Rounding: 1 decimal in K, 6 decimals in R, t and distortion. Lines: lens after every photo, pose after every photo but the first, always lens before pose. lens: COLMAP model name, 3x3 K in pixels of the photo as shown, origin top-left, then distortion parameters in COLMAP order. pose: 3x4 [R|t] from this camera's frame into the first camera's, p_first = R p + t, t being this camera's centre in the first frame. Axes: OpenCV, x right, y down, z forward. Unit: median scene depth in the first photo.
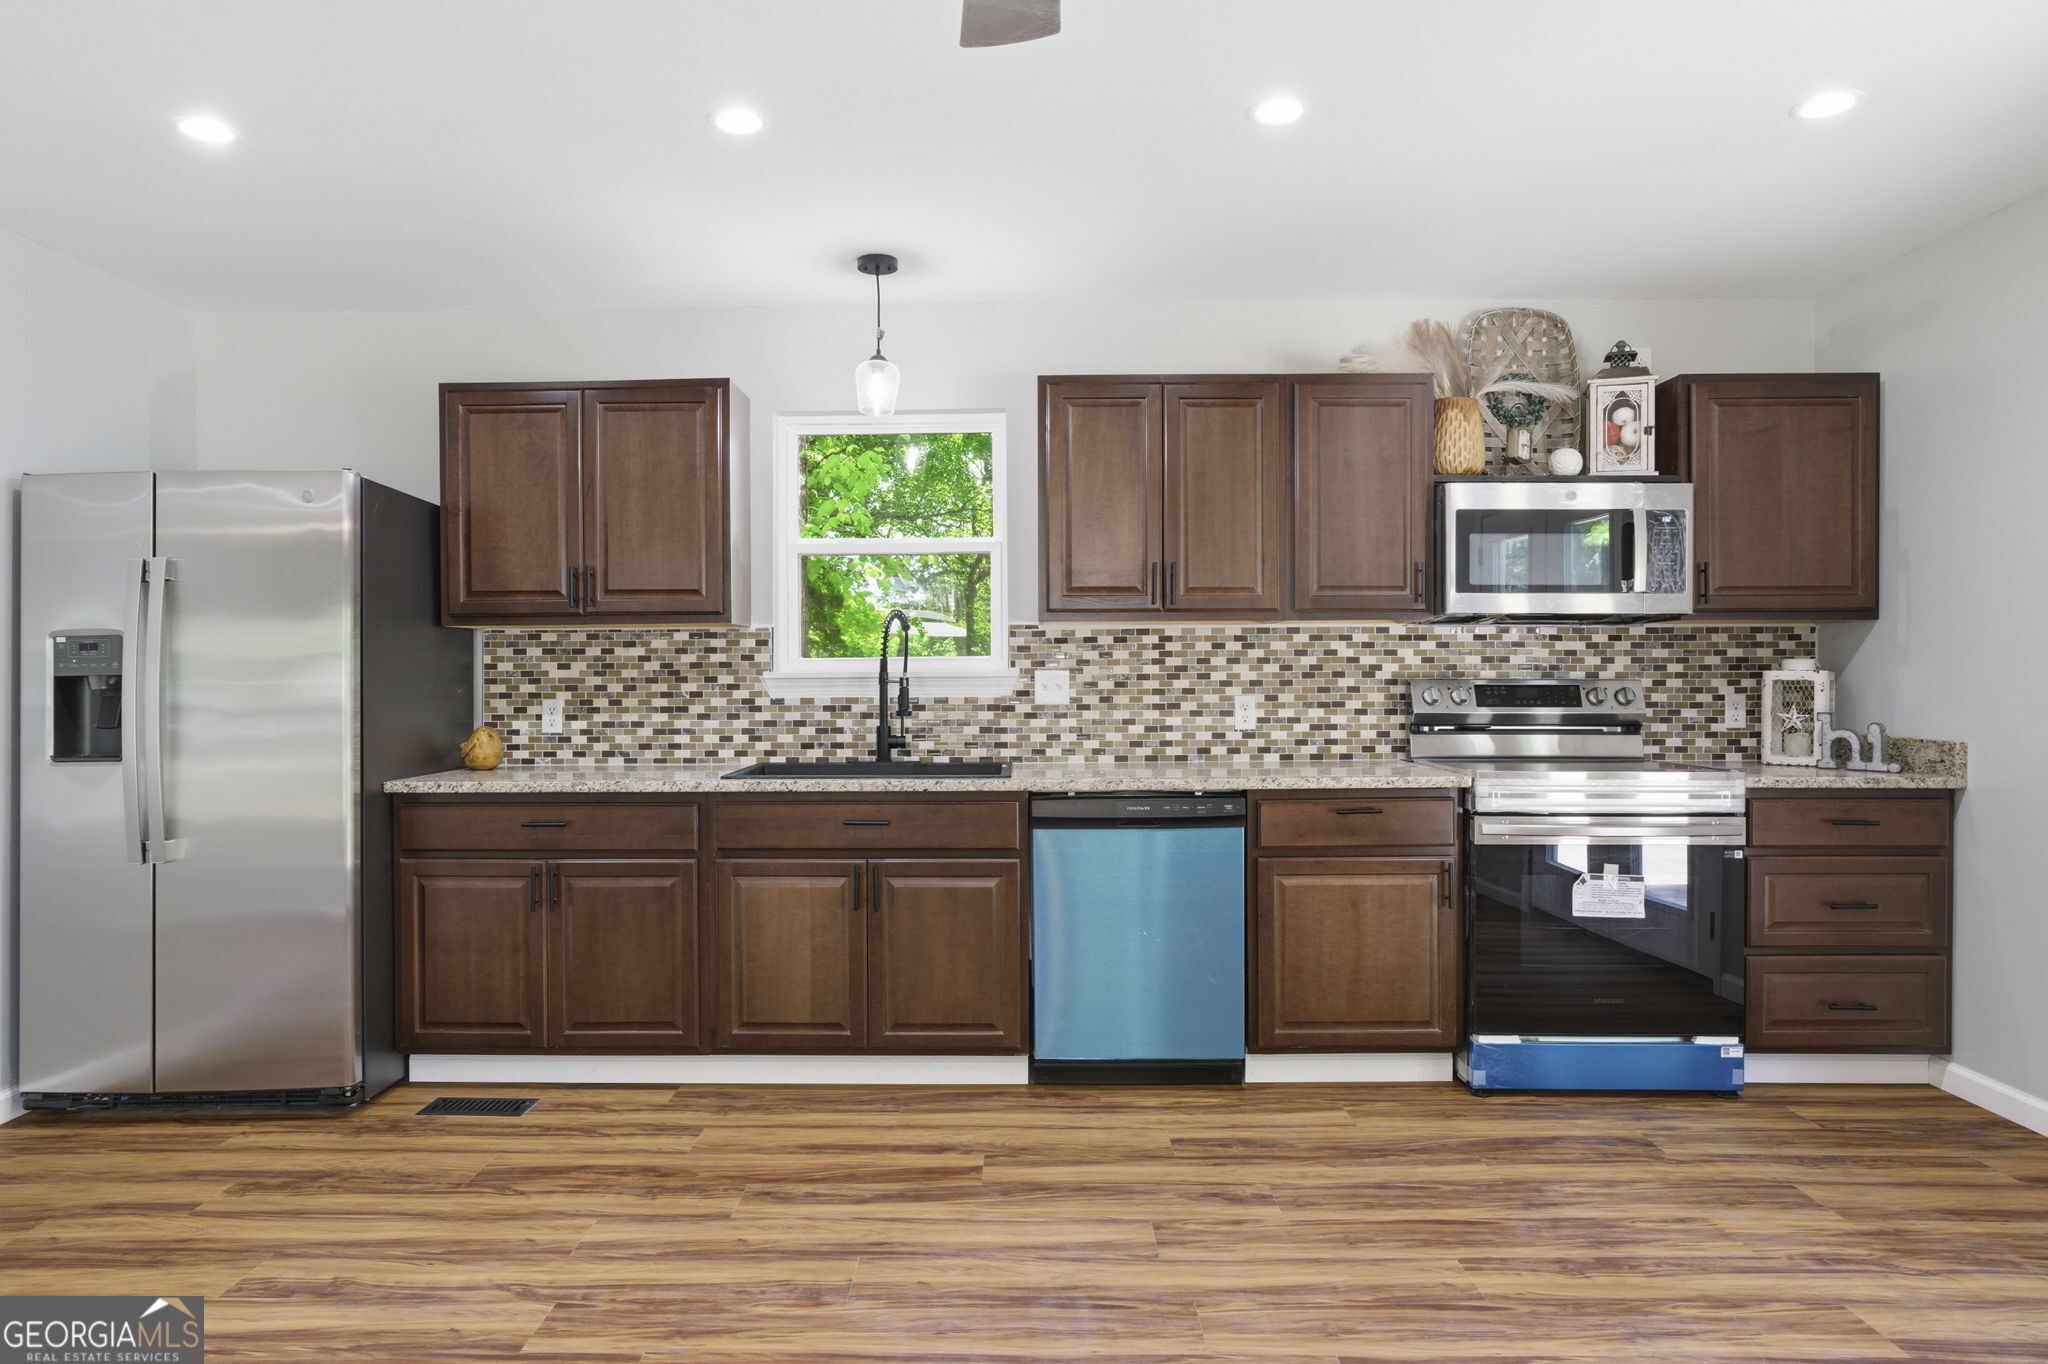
lens RADIAL K [[1231.7, 0, 997.9], [0, 1231.7, 685.0], [0, 0, 1]] dist [-0.040482, 0.038246]
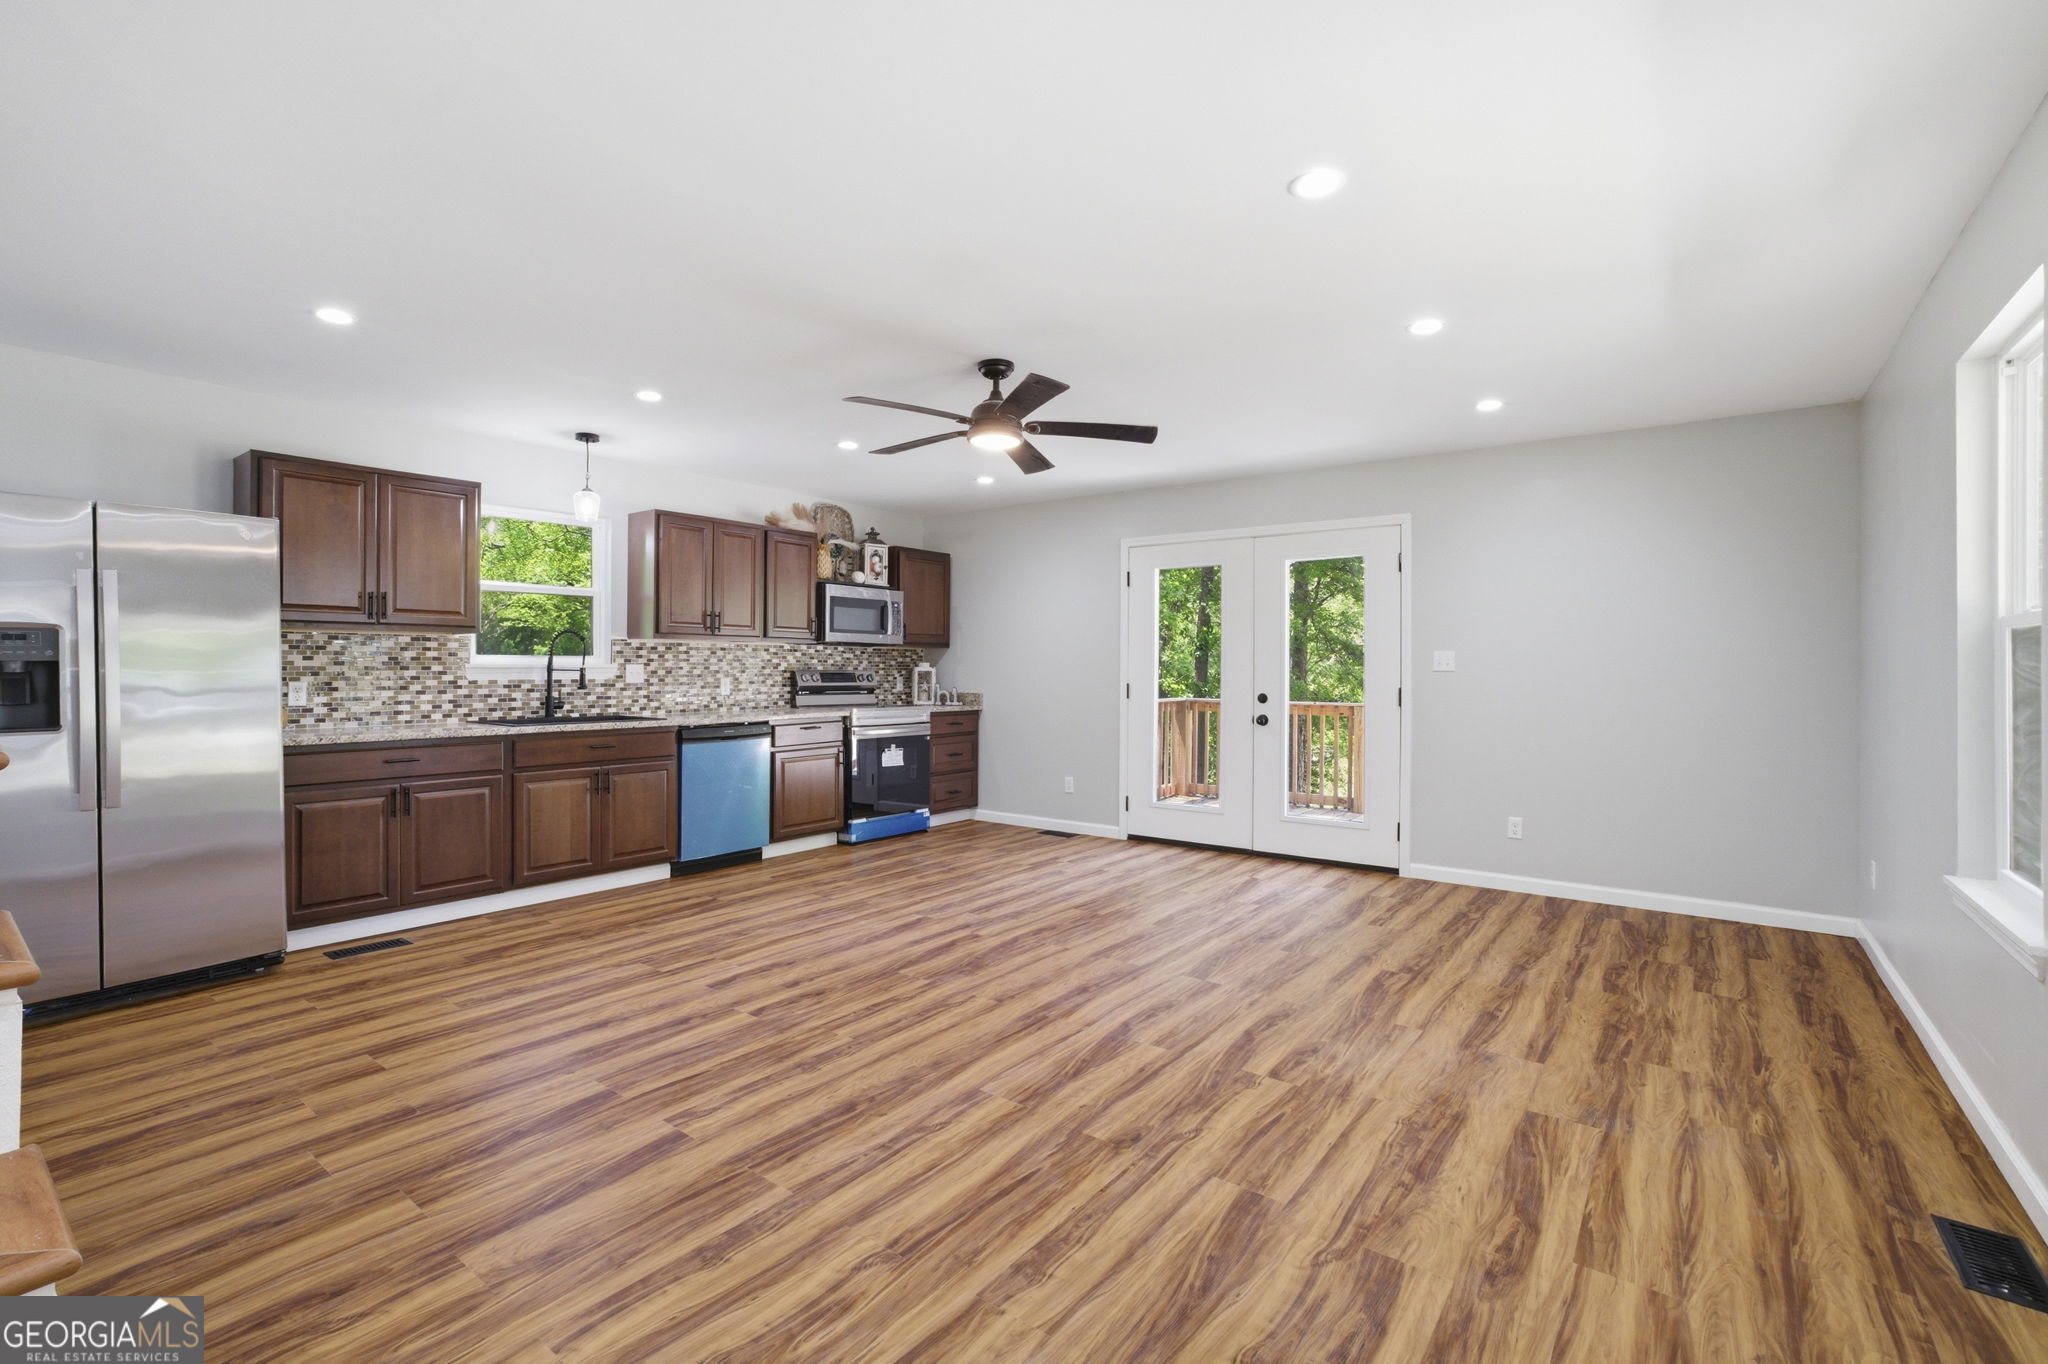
lens RADIAL K [[923.2, 0, 1020.7], [0, 923.2, 668.4], [0, 0, 1]] dist [-0.048286, 0.019390]
pose [[0.591451, 0.006496, 0.806315, -0.783463], [0.002293, 0.999950, -0.009737, 0.009408], [-0.806338, 0.007608, 0.591406, -0.293177]]
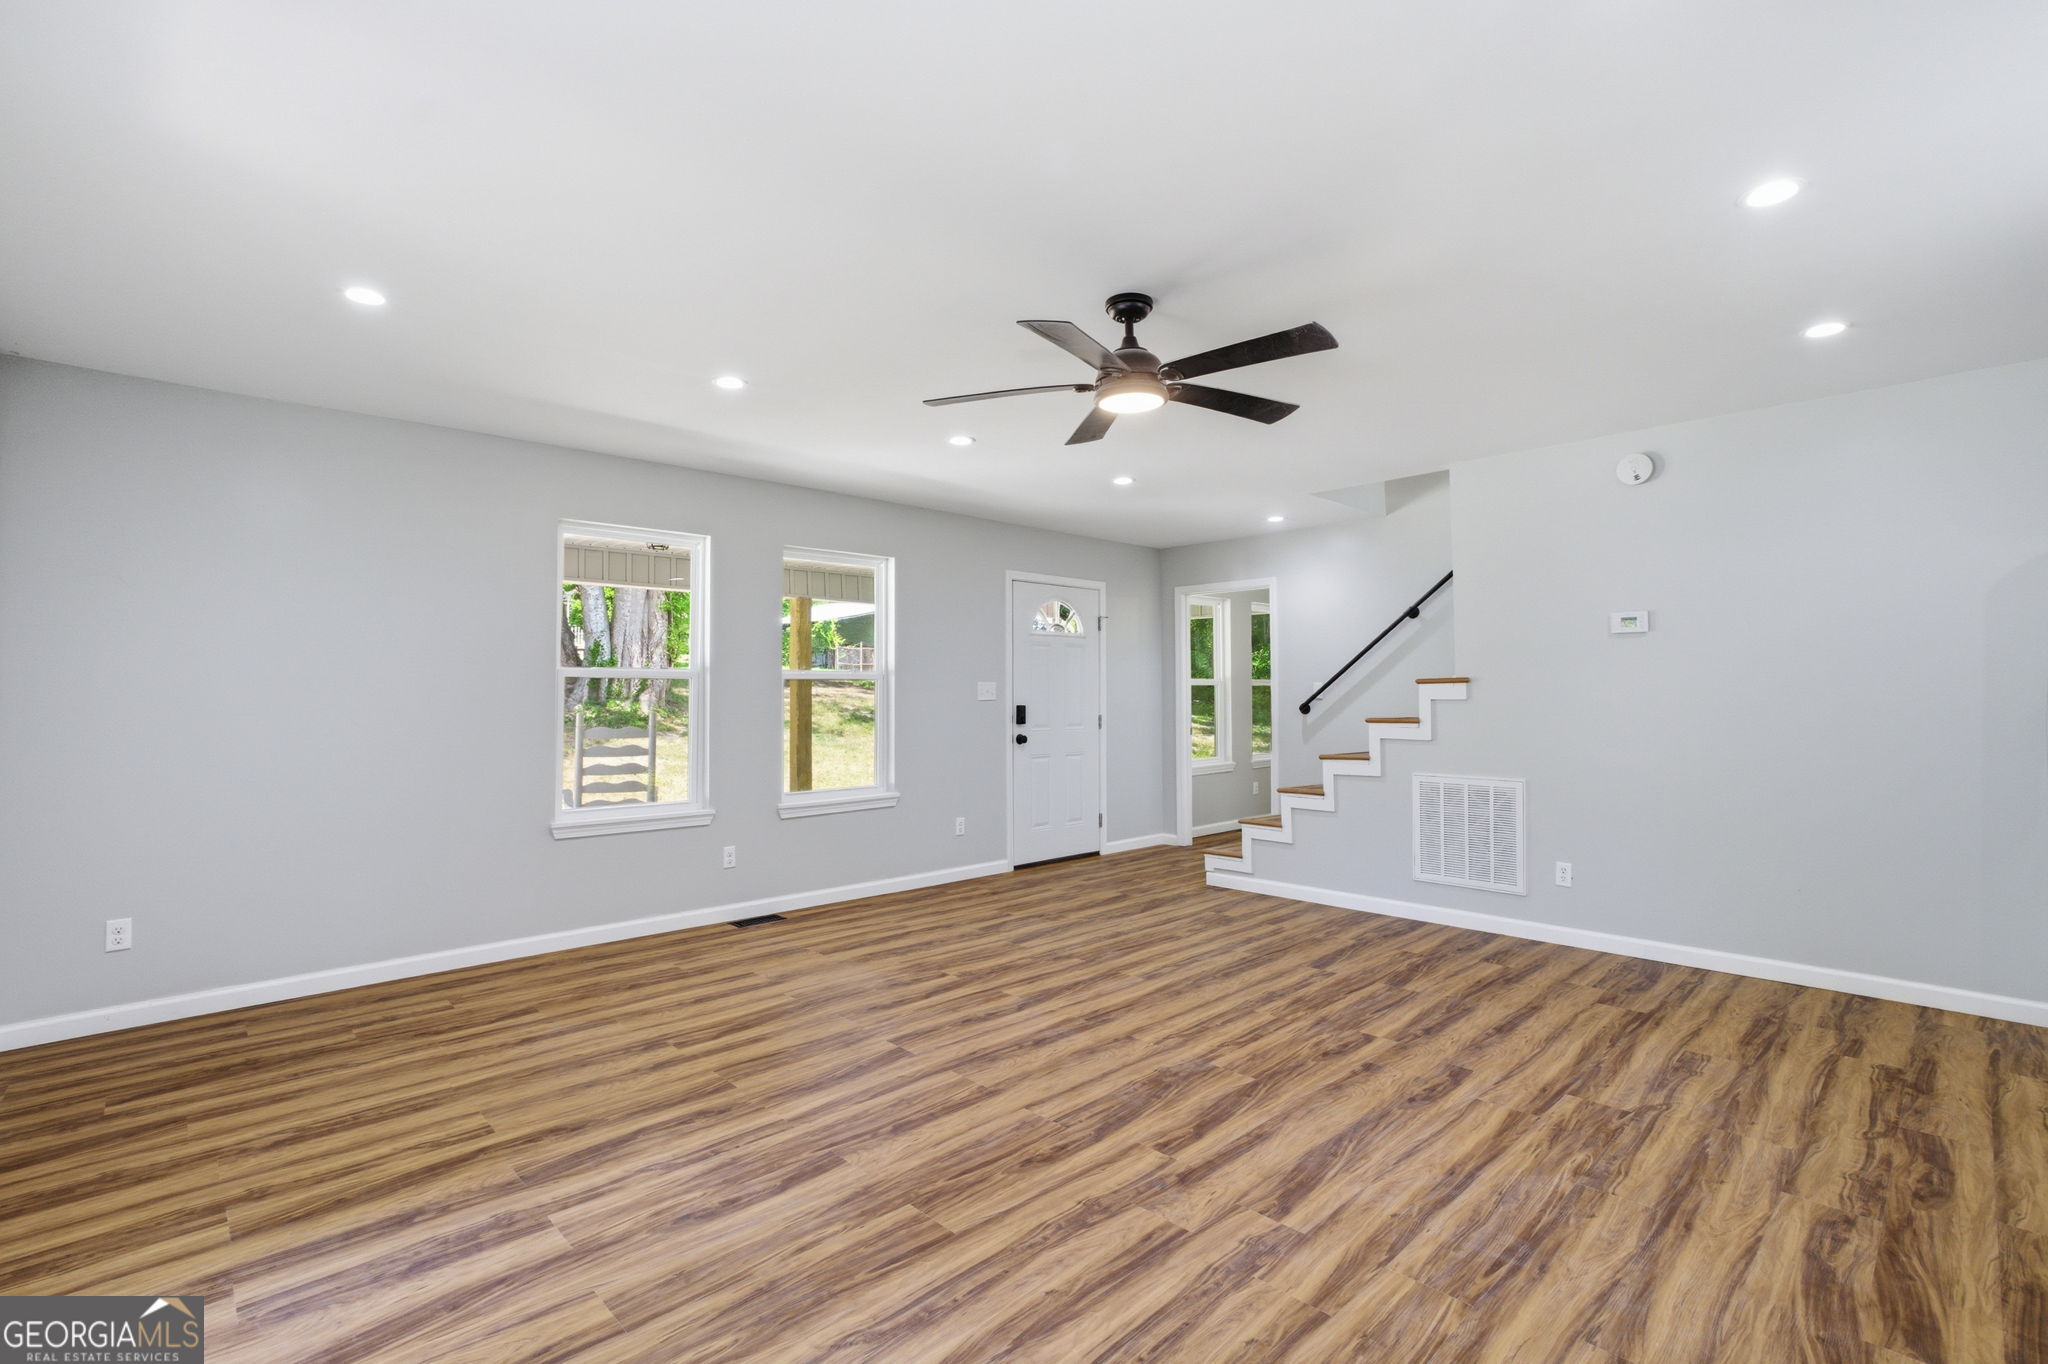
lens RADIAL K [[923.2, 0, 1020.7], [0, 923.2, 668.4], [0, 0, 1]] dist [-0.048286, 0.019390]
pose [[-0.708940, -0.015044, -0.705109, 0.611148], [-0.002184, 0.999814, -0.019136, -0.012514], [0.705266, -0.012027, -0.708841, 0.796481]]
